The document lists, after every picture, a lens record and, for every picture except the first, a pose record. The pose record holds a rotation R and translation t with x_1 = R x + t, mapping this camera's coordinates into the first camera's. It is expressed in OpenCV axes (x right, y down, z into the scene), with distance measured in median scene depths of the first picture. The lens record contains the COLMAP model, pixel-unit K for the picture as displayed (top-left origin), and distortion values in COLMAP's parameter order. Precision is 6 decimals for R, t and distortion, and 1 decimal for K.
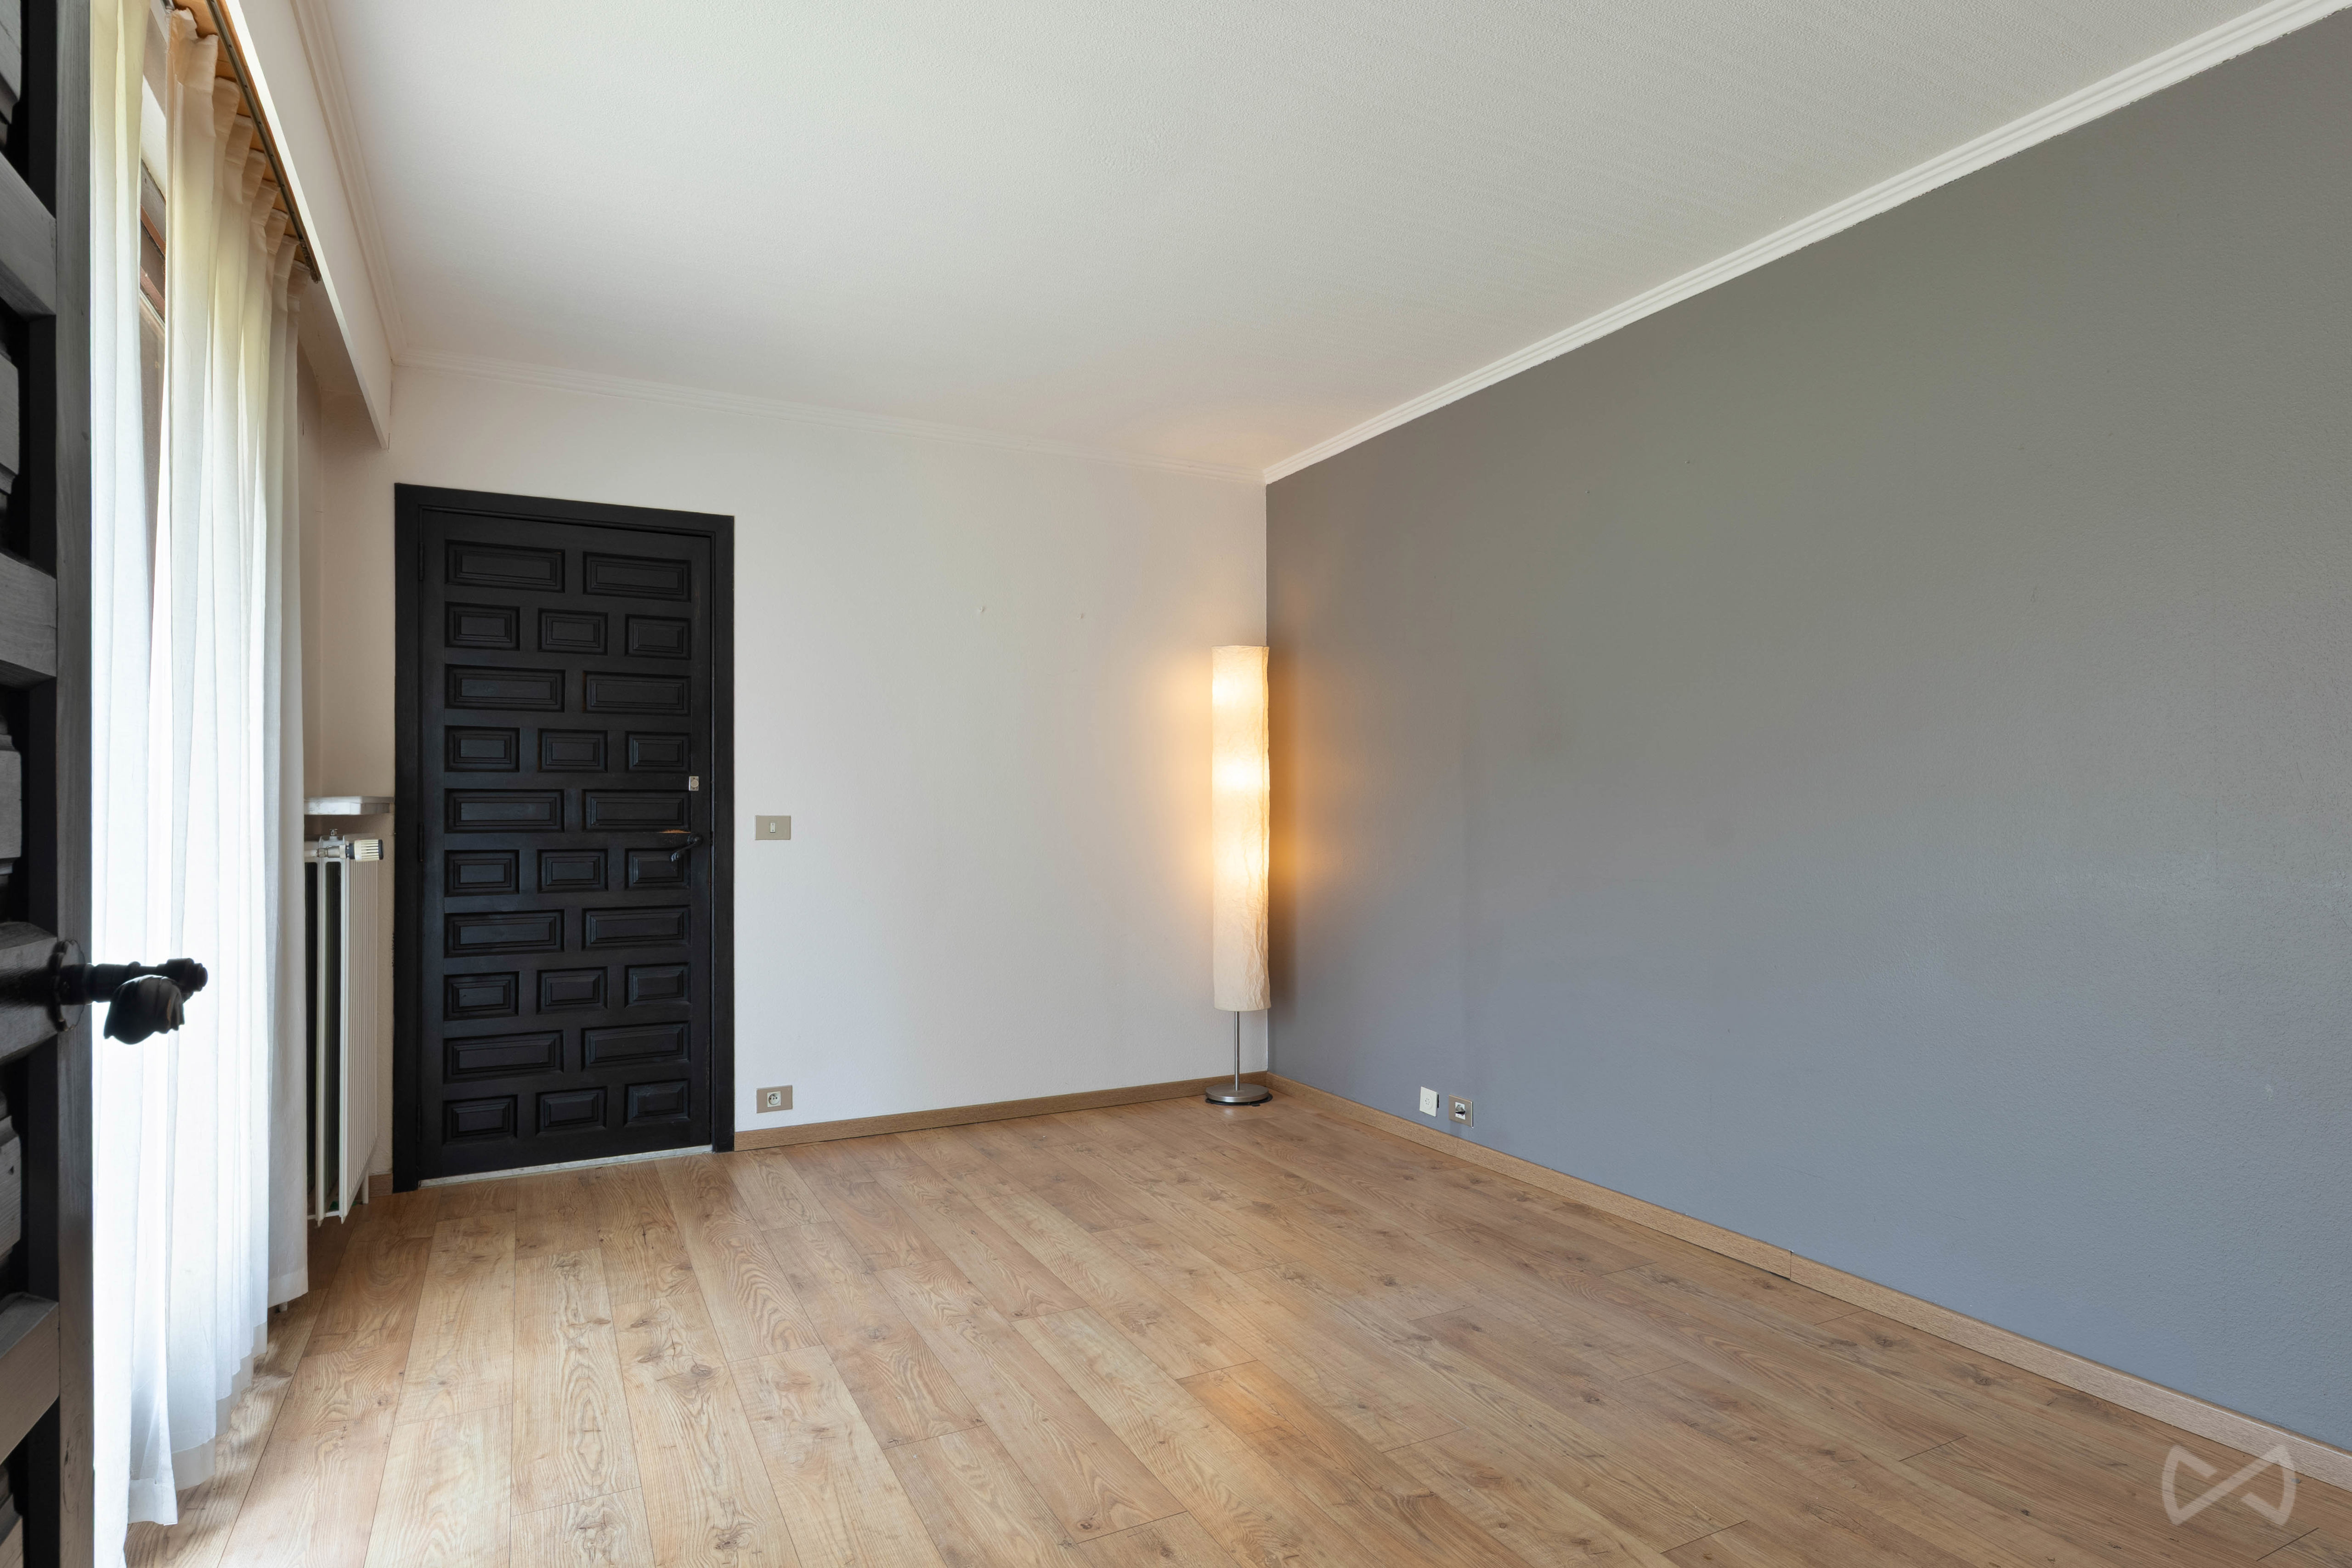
lens RADIAL K [[1246.6, 0, 1181.0], [0, 1246.6, 778.4], [0, 0, 1]] dist [0.001117, 0.000708]
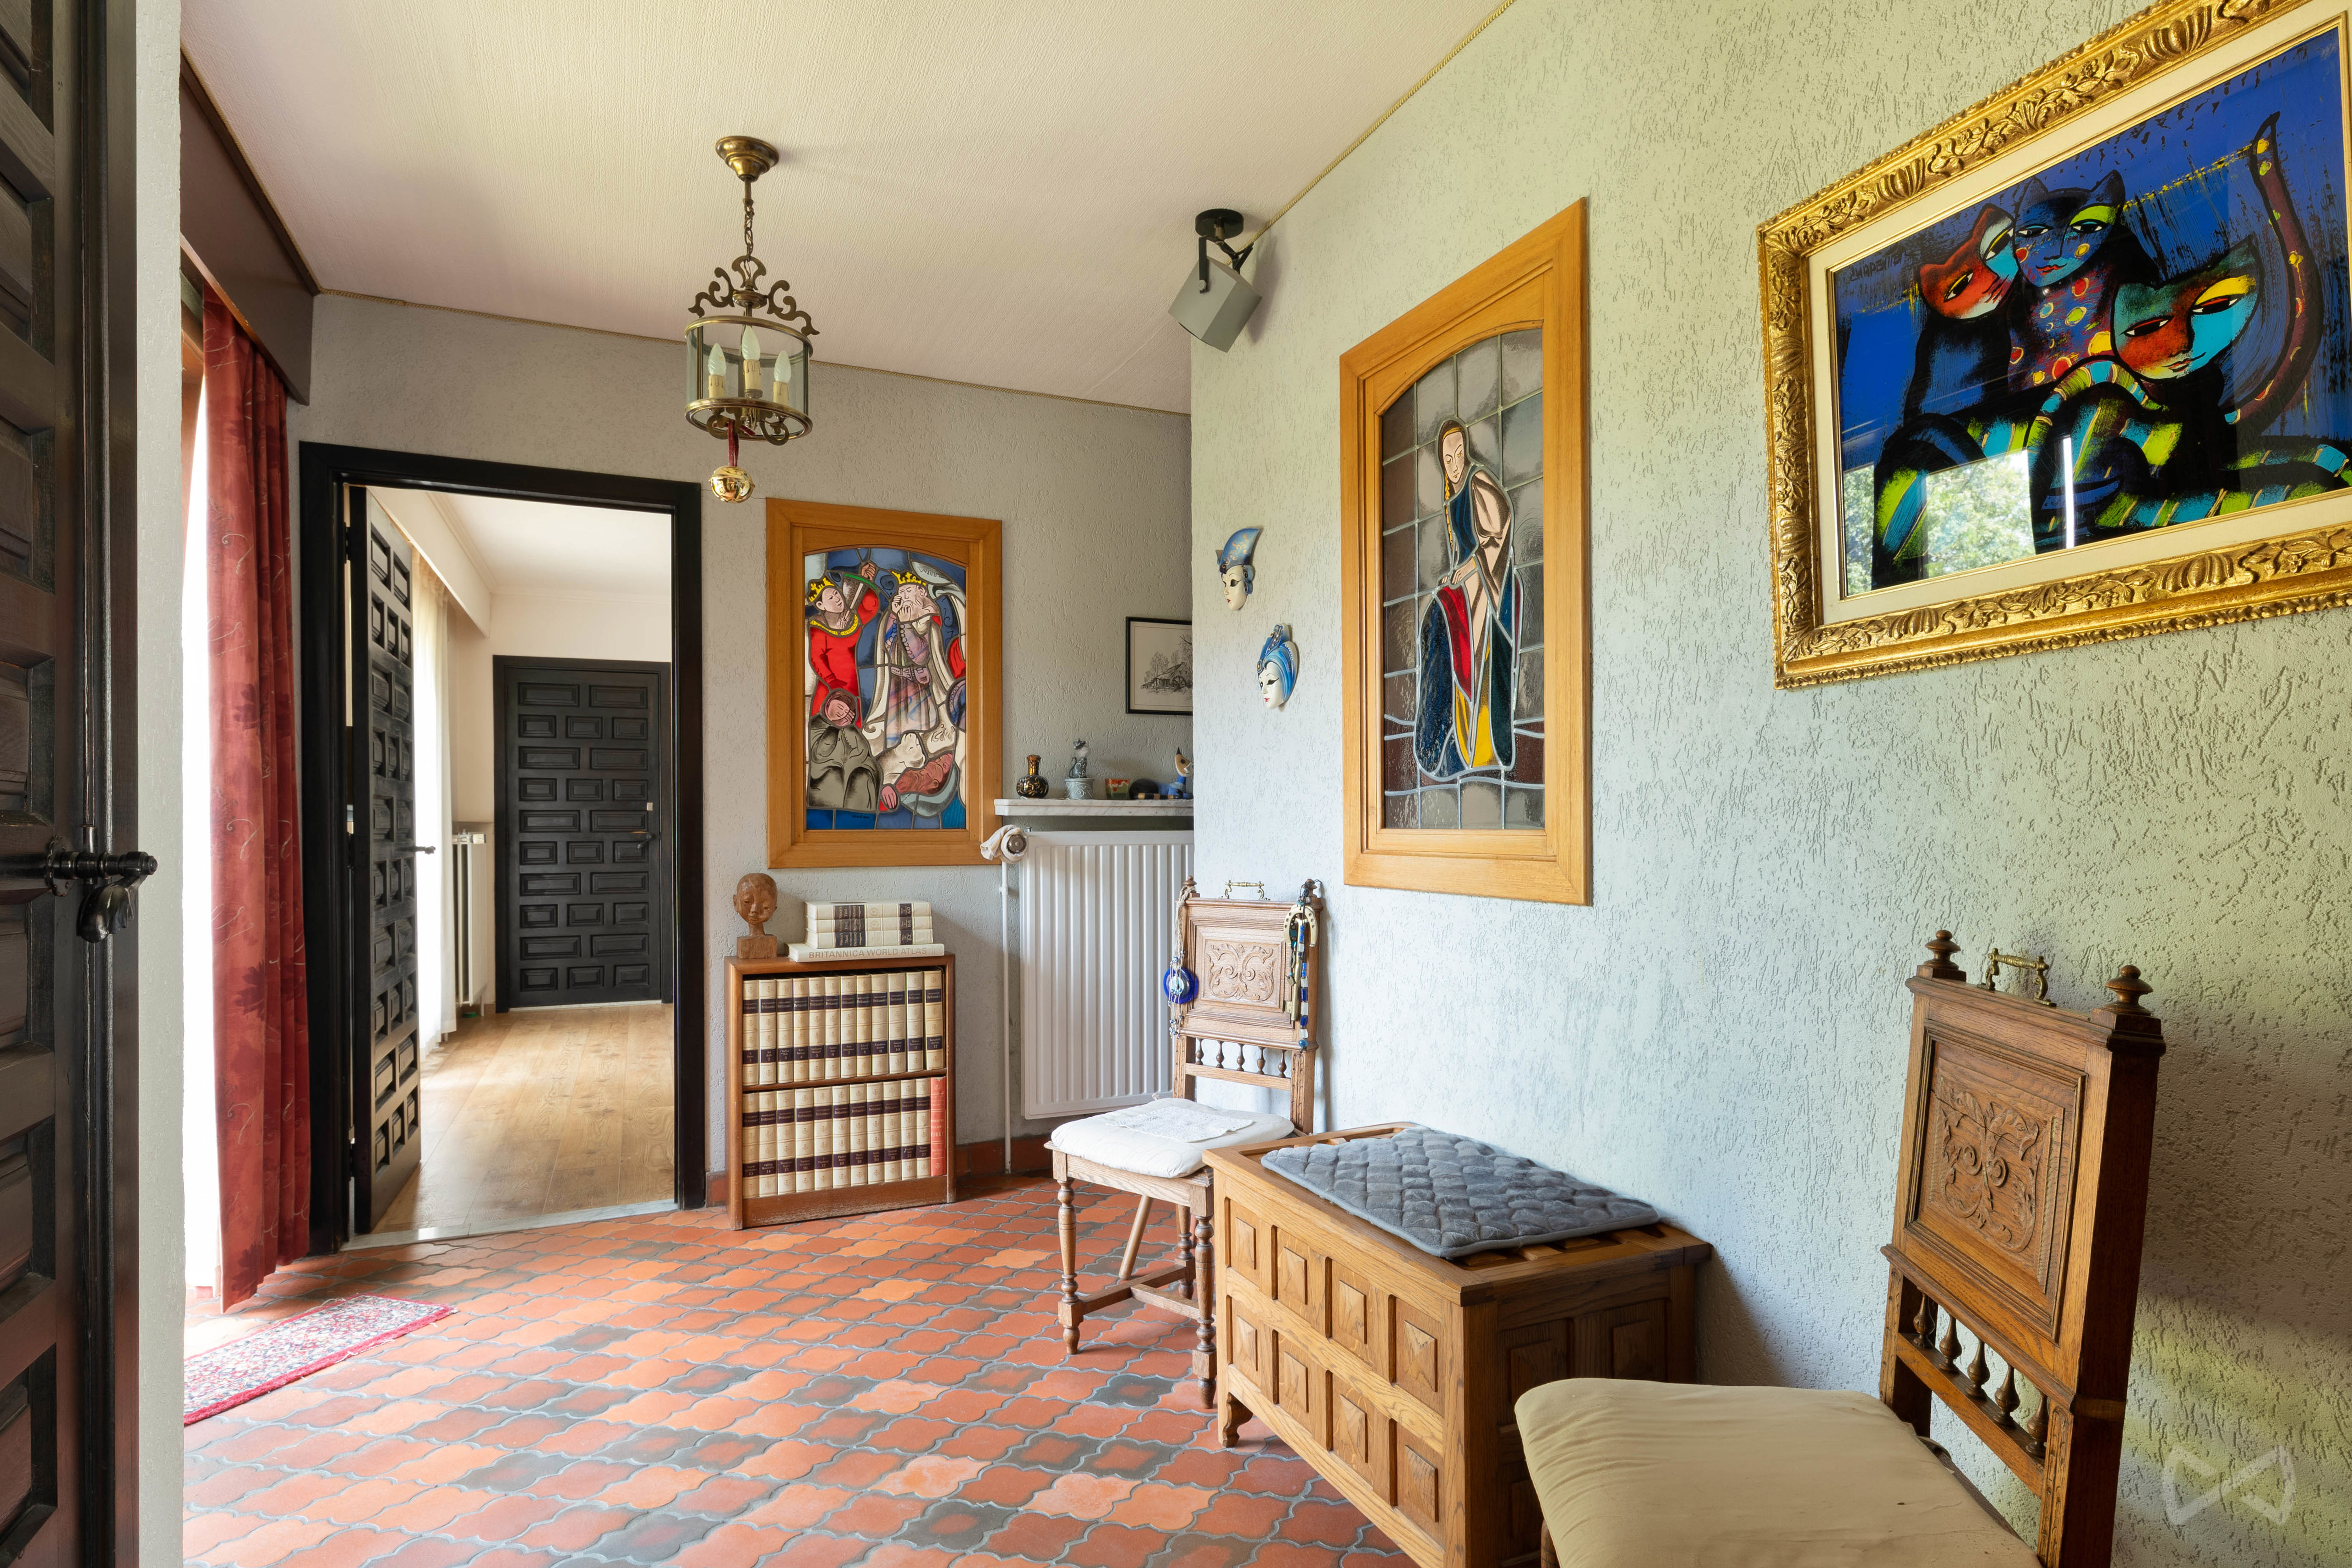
lens RADIAL K [[1232.4, 0, 1176.5], [0, 1232.4, 814.9], [0, 0, 1]] dist [0.012331, 0.000669]
pose [[0.997251, -0.003101, -0.074037, 0.568885], [0.003968, 0.999925, 0.011577, -0.002289], [0.073996, -0.011839, 0.997188, -0.839849]]
